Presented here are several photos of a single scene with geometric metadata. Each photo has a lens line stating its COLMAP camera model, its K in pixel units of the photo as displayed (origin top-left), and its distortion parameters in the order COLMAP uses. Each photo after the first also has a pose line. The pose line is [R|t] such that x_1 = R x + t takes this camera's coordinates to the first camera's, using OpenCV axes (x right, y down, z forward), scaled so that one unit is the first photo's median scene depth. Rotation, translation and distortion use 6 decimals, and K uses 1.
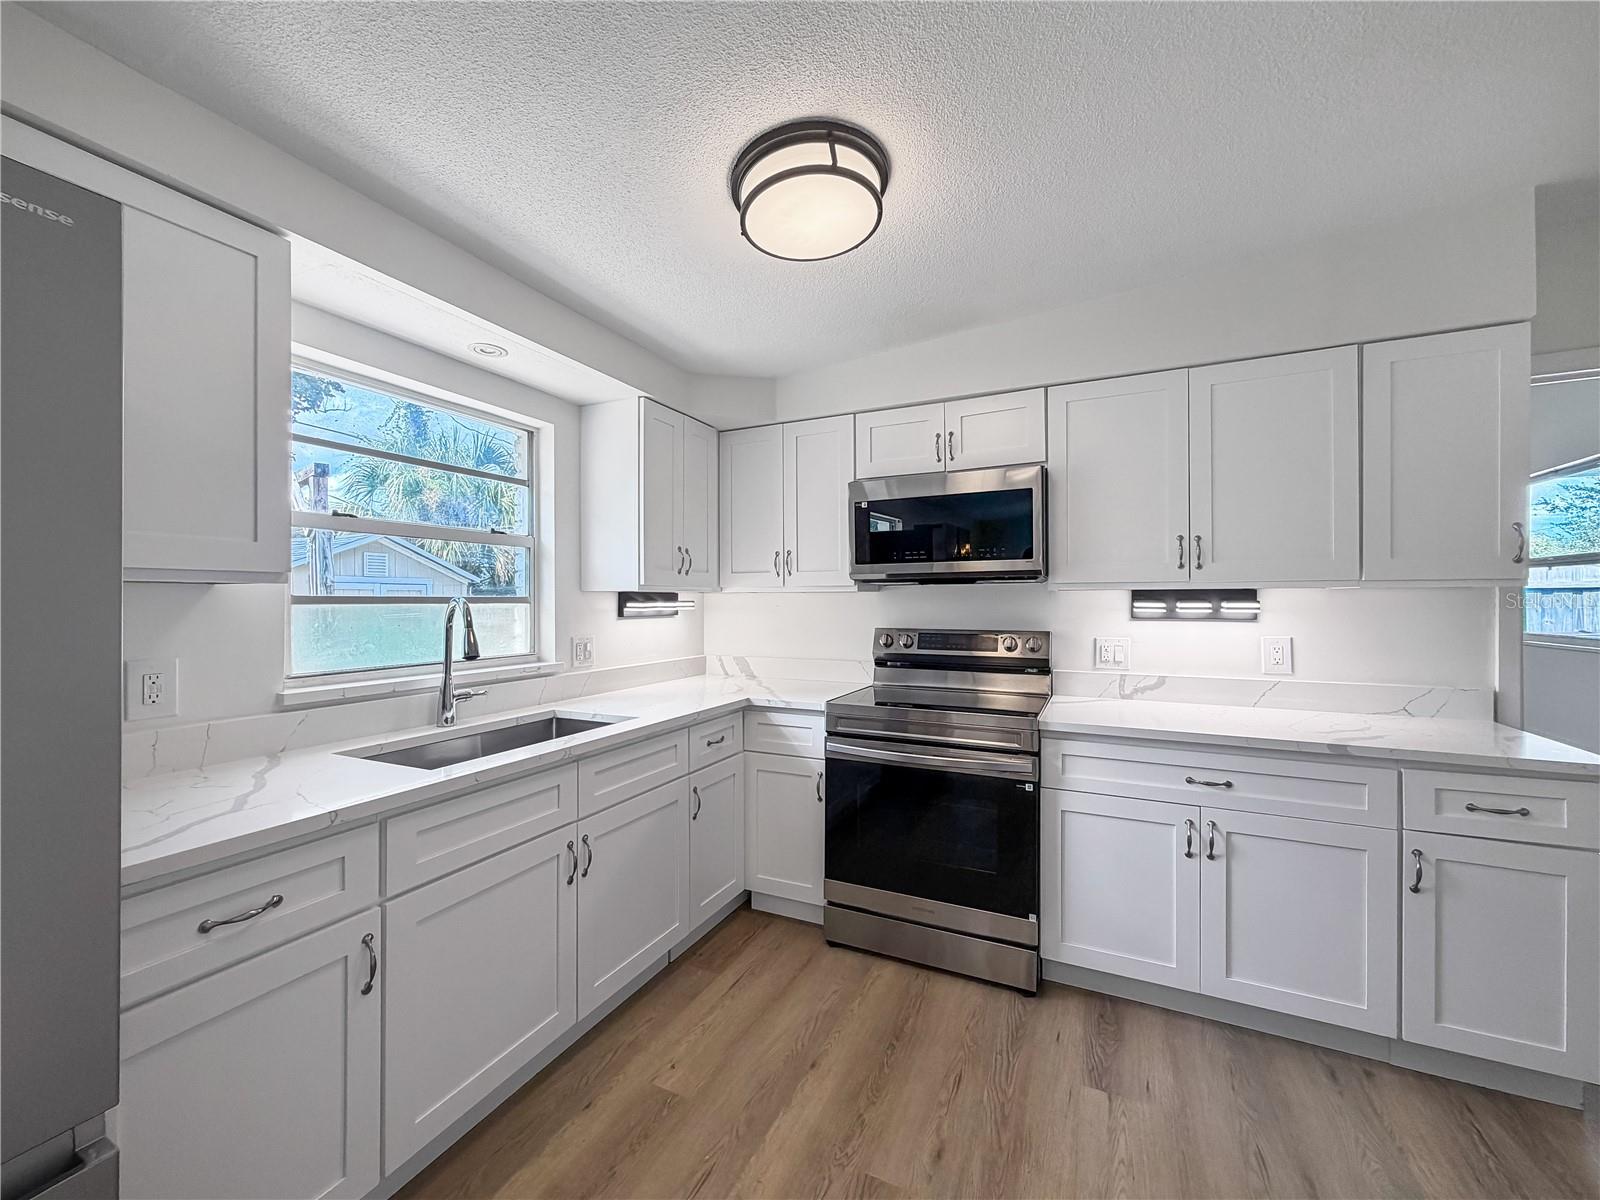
lens RADIAL K [[638.7, 0, 793.5], [0, 638.7, 599.4], [0, 0, 1]] dist [0.000718, 0.000204]
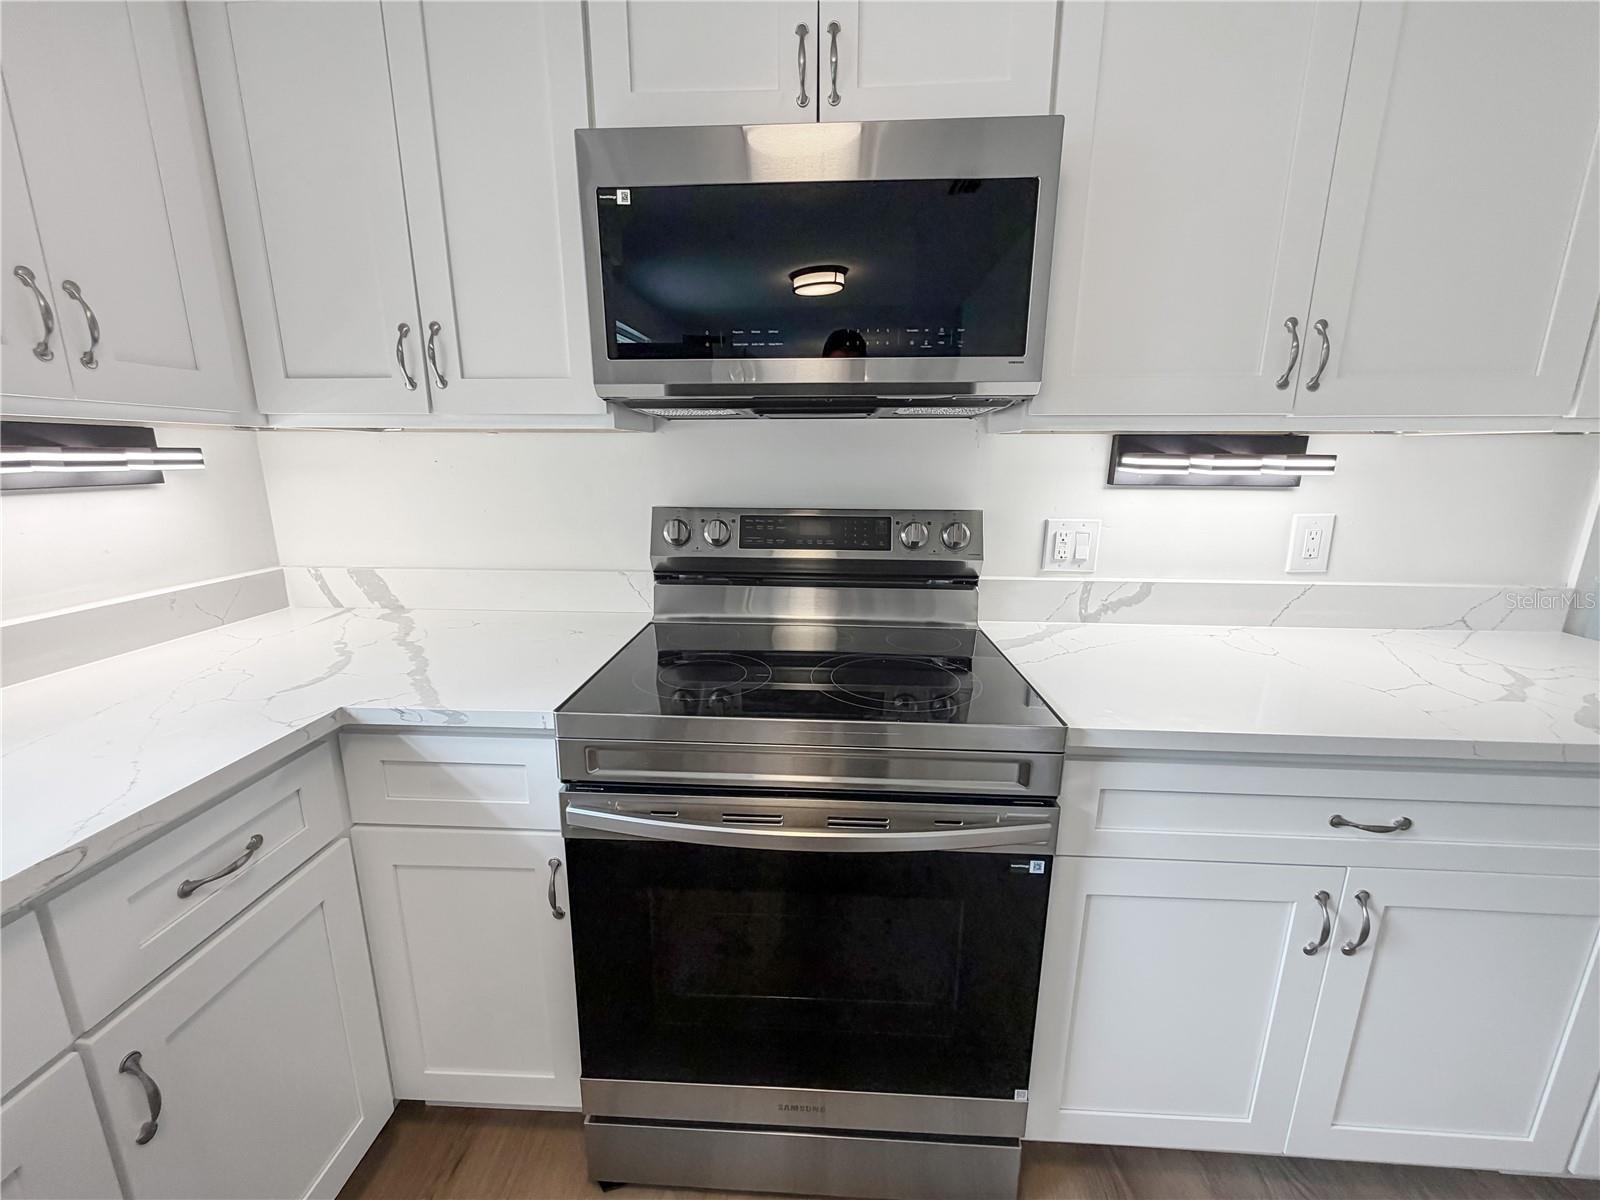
lens RADIAL K [[638.7, 0, 793.5], [0, 638.7, 599.4], [0, 0, 1]] dist [0.000718, 0.000204]
pose [[0.921017, -0.080663, 0.381078, 0.039558], [-0.006601, 0.974951, 0.222322, 0.004106], [-0.389466, -0.207278, 0.897414, 0.576463]]
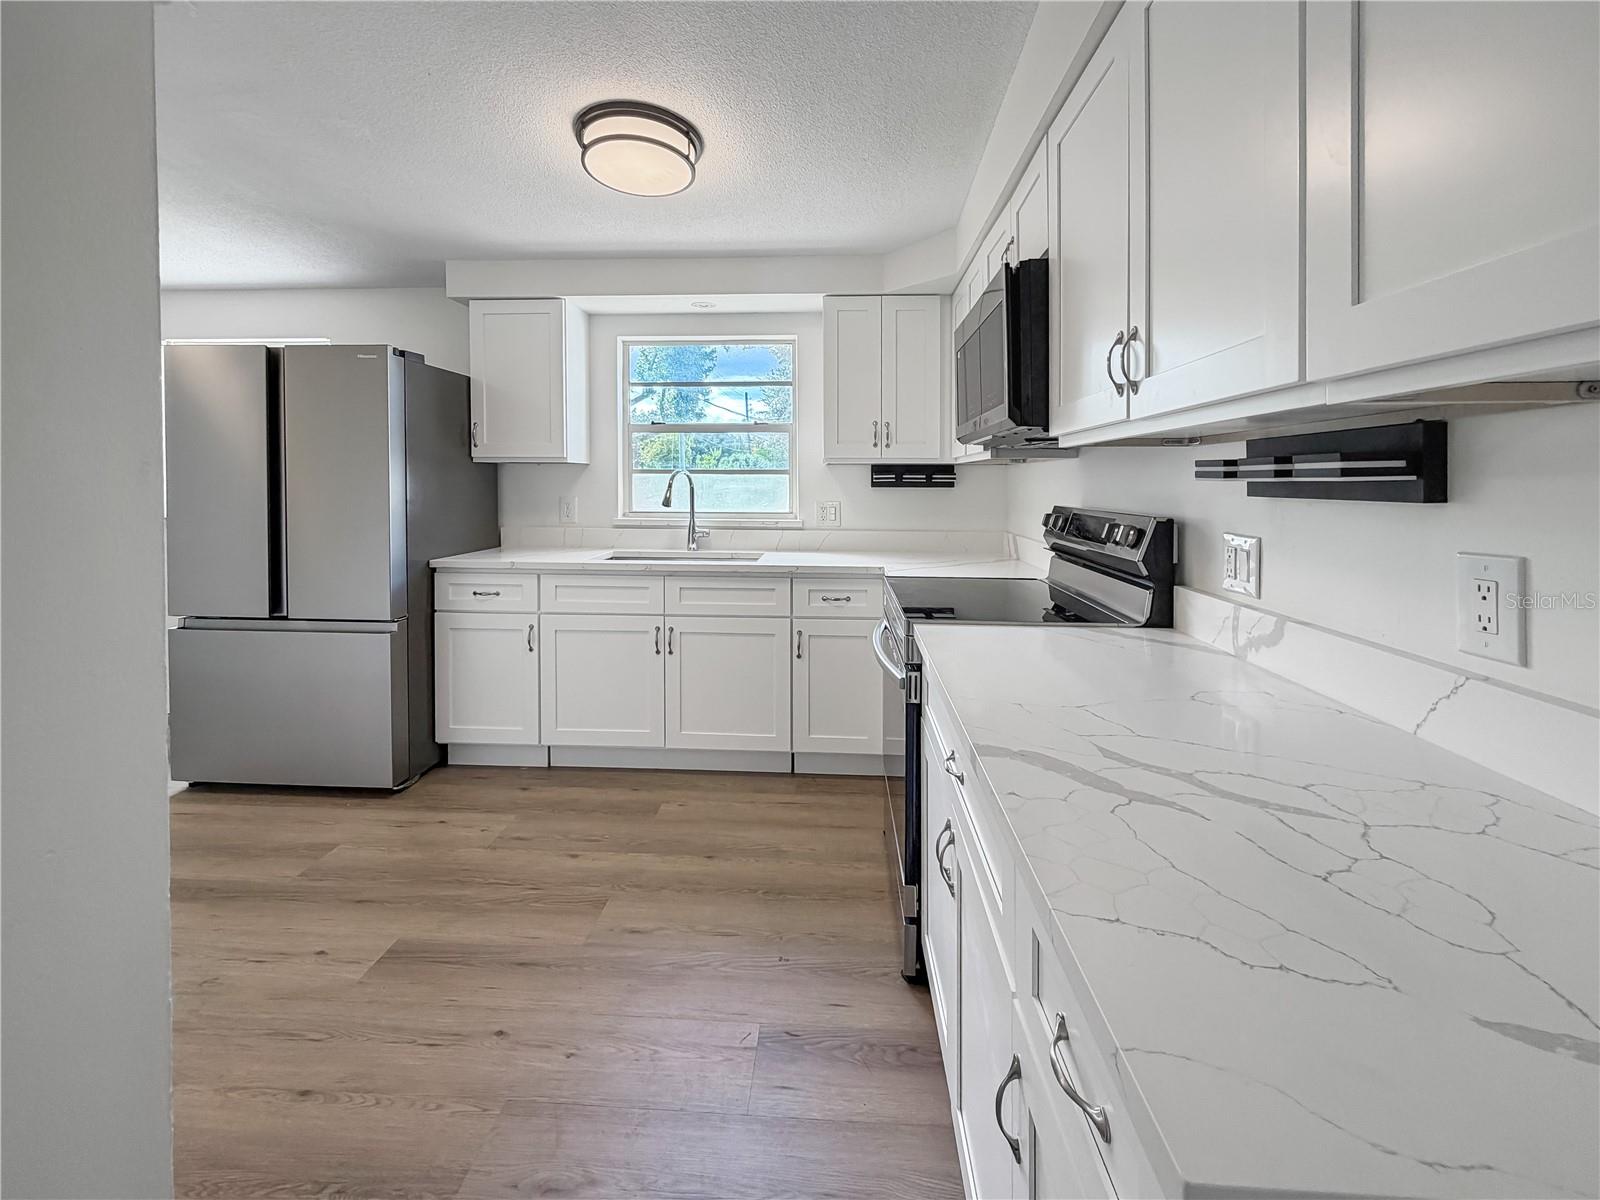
lens RADIAL K [[680.2, 0, 798.4], [0, 680.2, 482.0], [0, 0, 1]] dist [-0.000638, 0.000037]
pose [[0.378302, 0.002294, -0.925679, 0.896275], [0.000966, 0.999995, 0.002873, 0.016864], [0.925682, -0.001981, 0.378299, 0.476064]]
